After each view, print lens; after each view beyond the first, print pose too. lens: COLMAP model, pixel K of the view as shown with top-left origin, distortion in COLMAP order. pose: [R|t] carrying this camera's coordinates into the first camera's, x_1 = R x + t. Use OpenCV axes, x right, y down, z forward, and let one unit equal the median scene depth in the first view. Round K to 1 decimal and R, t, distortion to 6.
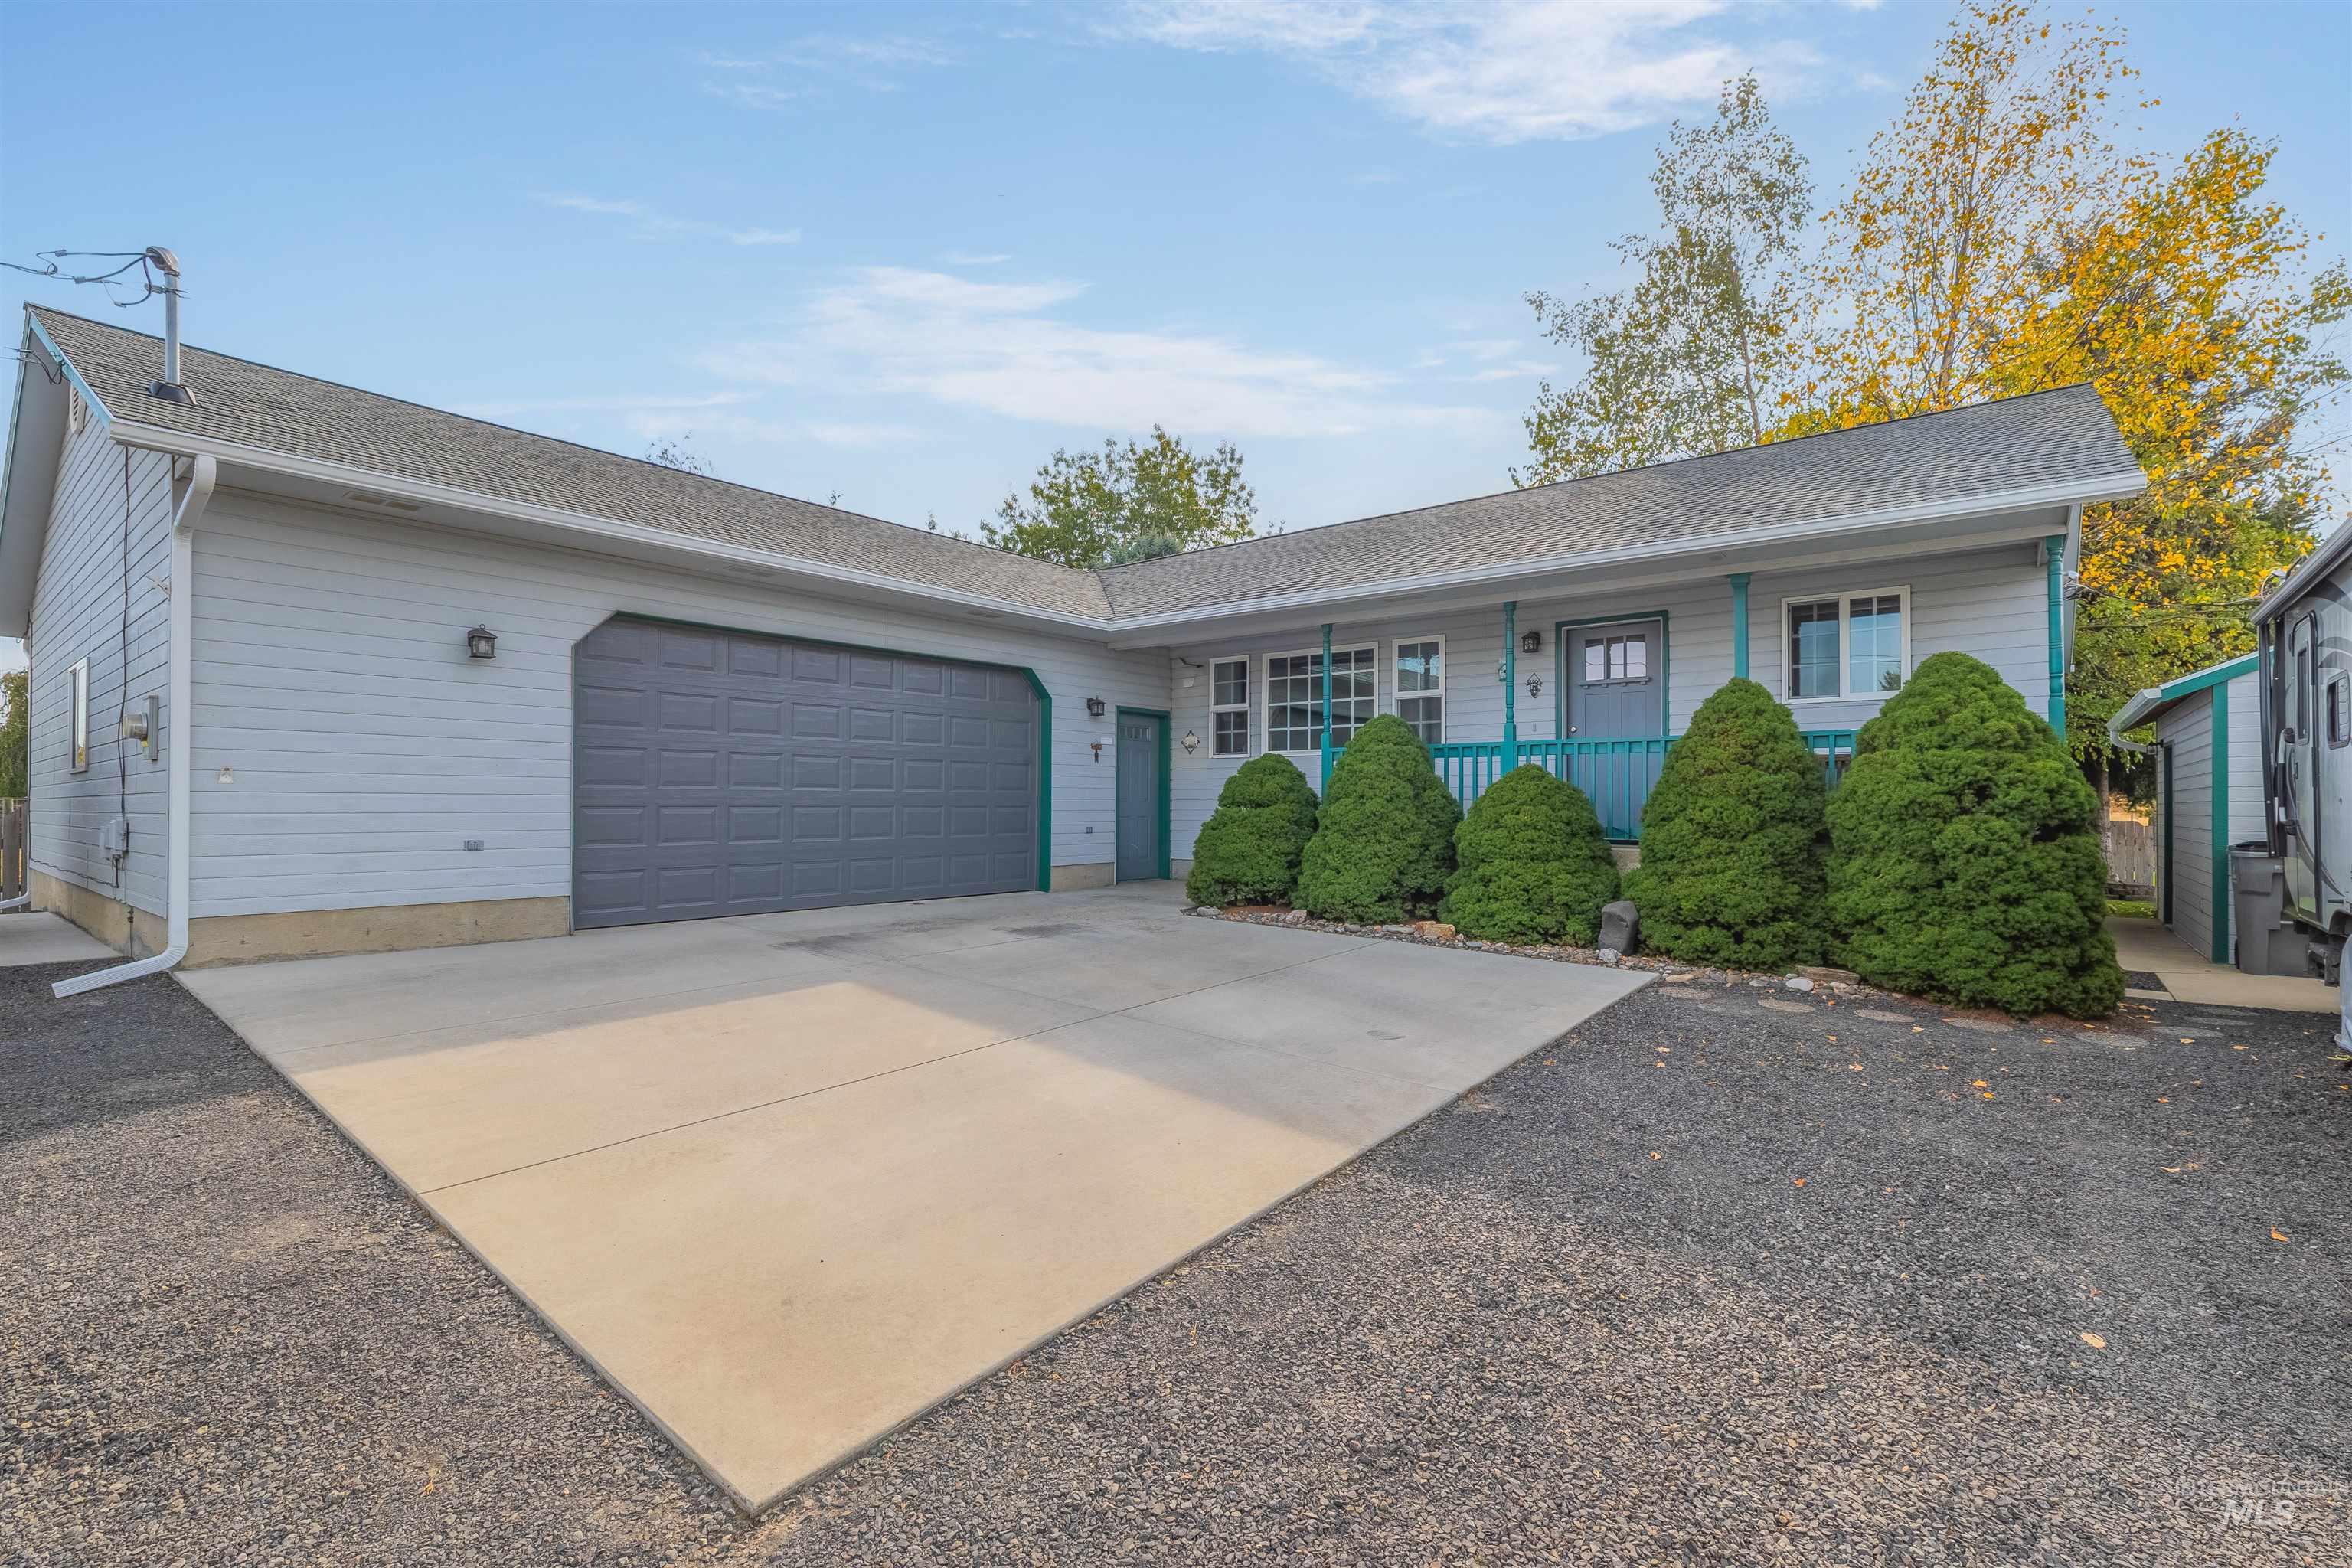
lens RADIAL K [[1056.2, 0, 1174.8], [0, 1056.2, 786.7], [0, 0, 1]] dist [-0.001252, 0.000754]
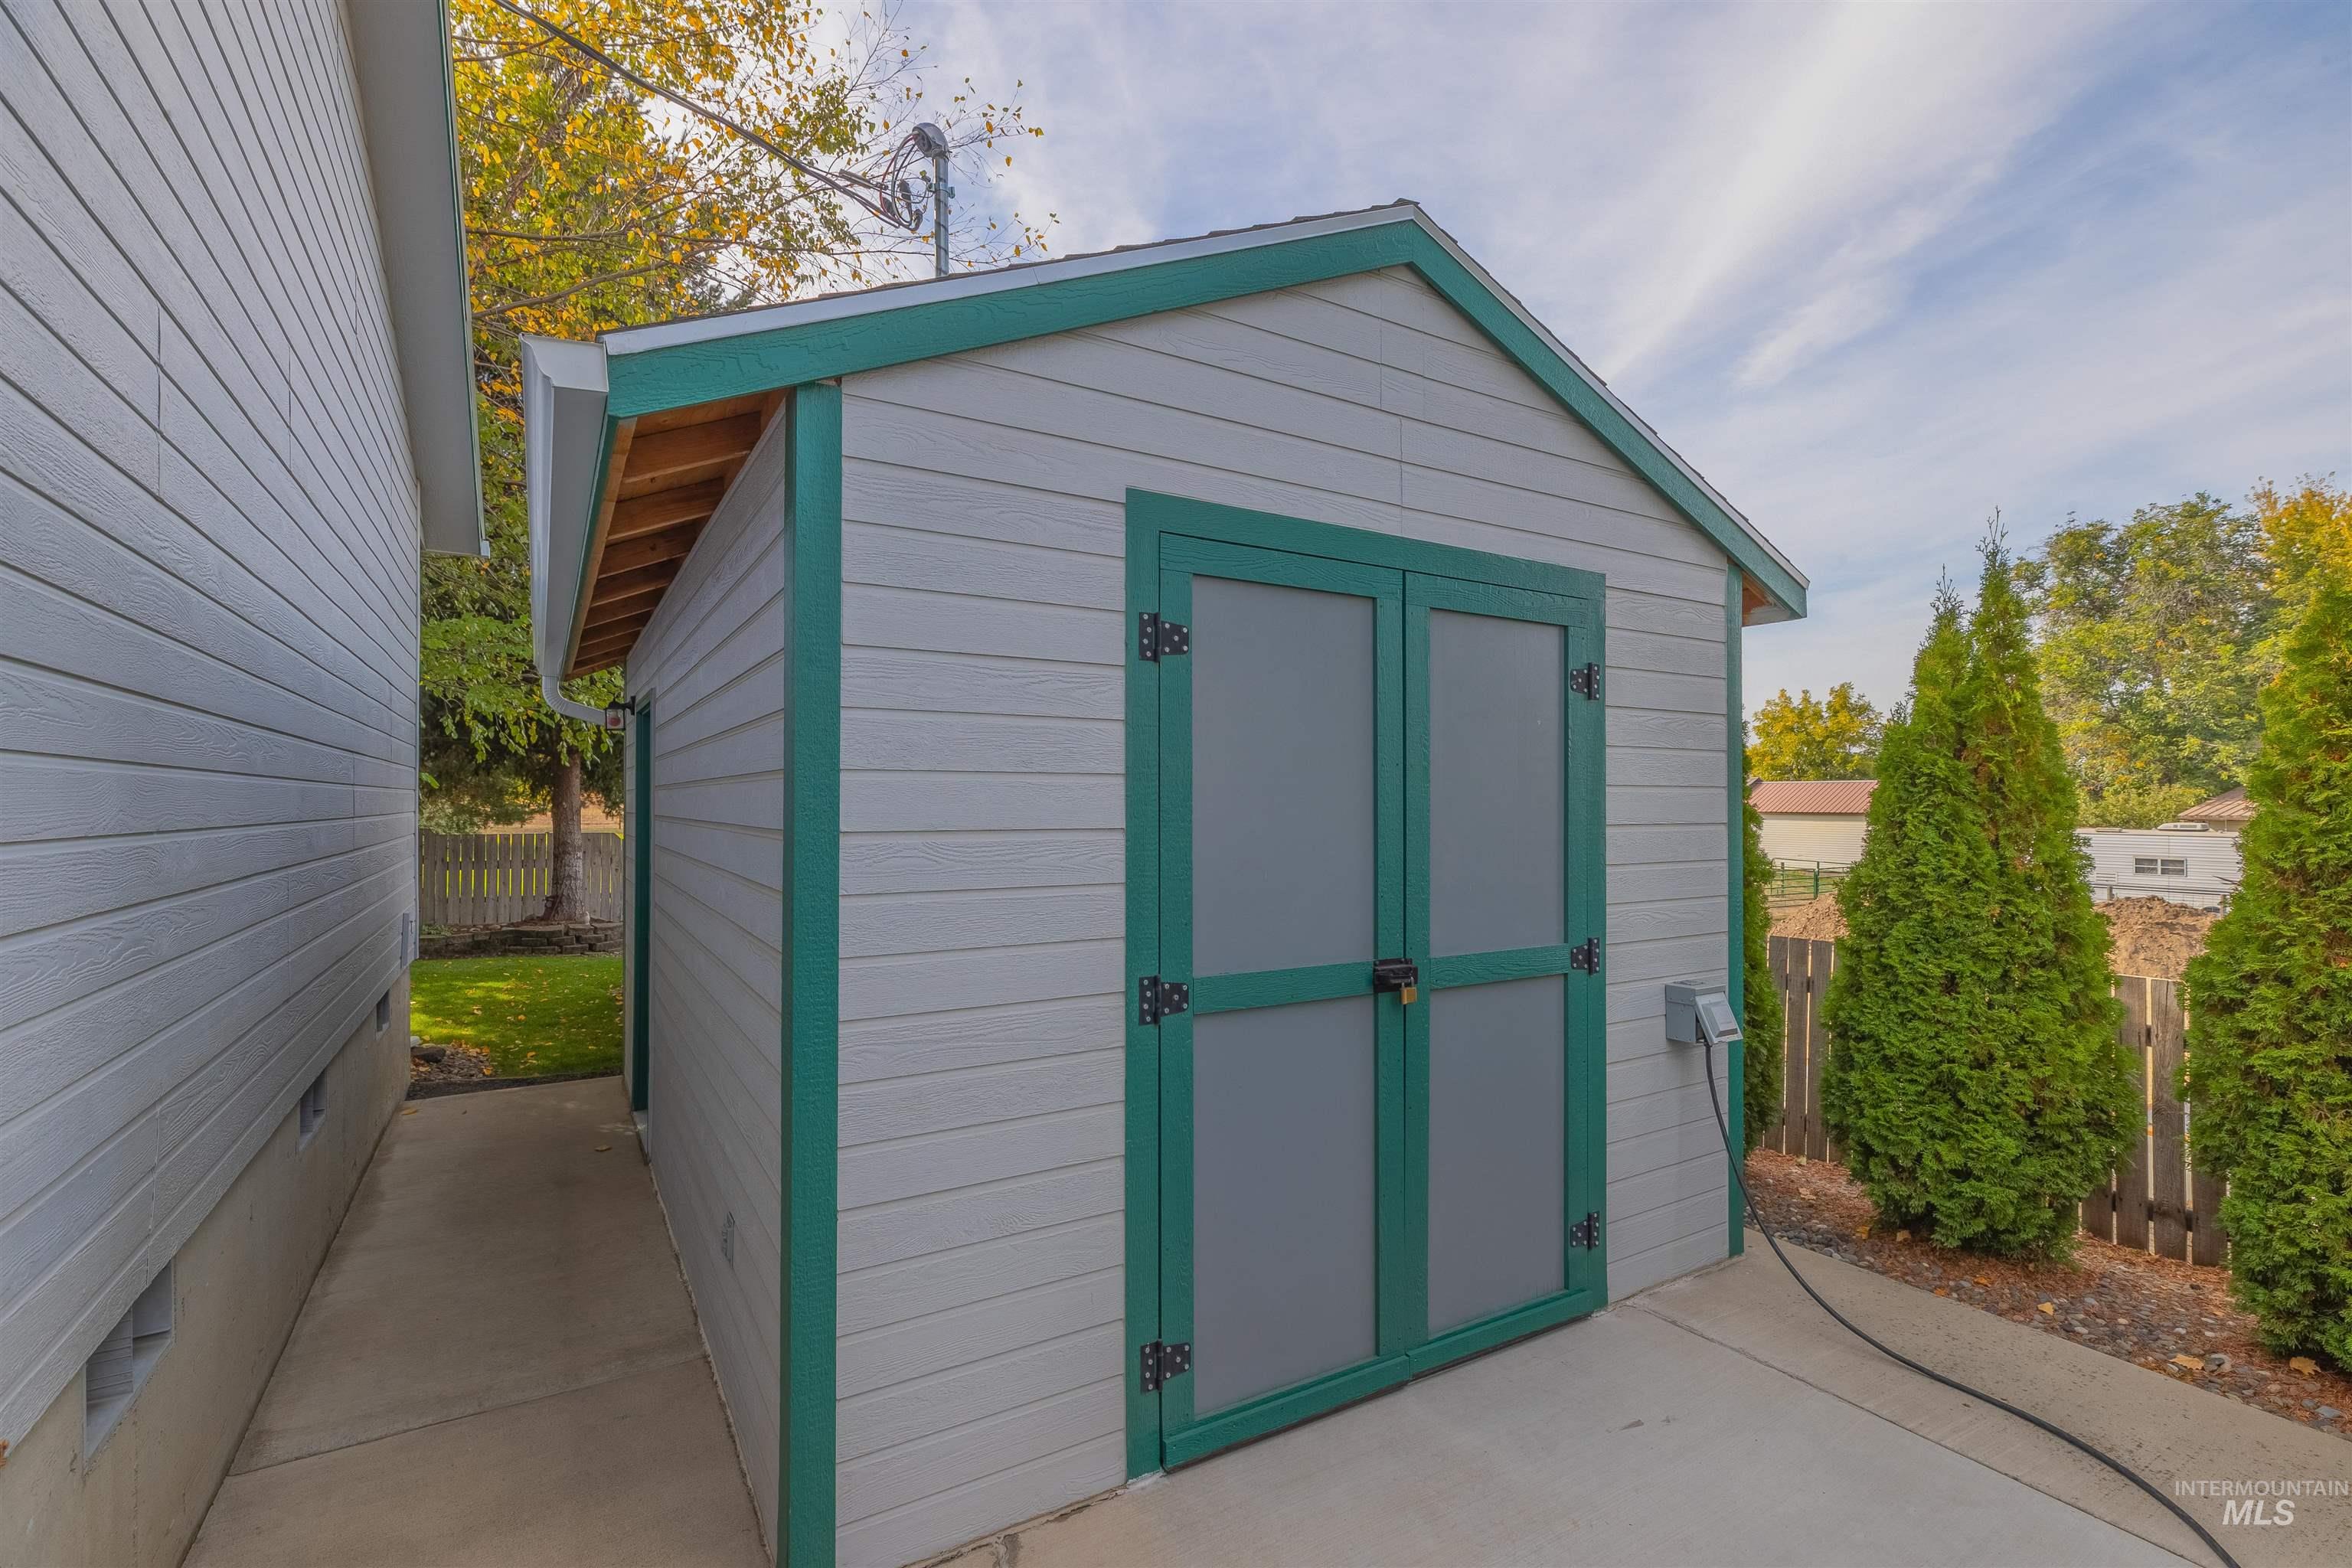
lens RADIAL K [[1056.2, 0, 1182.7], [0, 1056.2, 788.4], [0, 0, 1]] dist [-0.001252, 0.000754]
pose [[0.341626, -0.002343, 0.939833, 0.347451], [-0.006194, 0.999970, 0.004744, -0.004826], [-0.939815, -0.007442, 0.341601, 0.366979]]
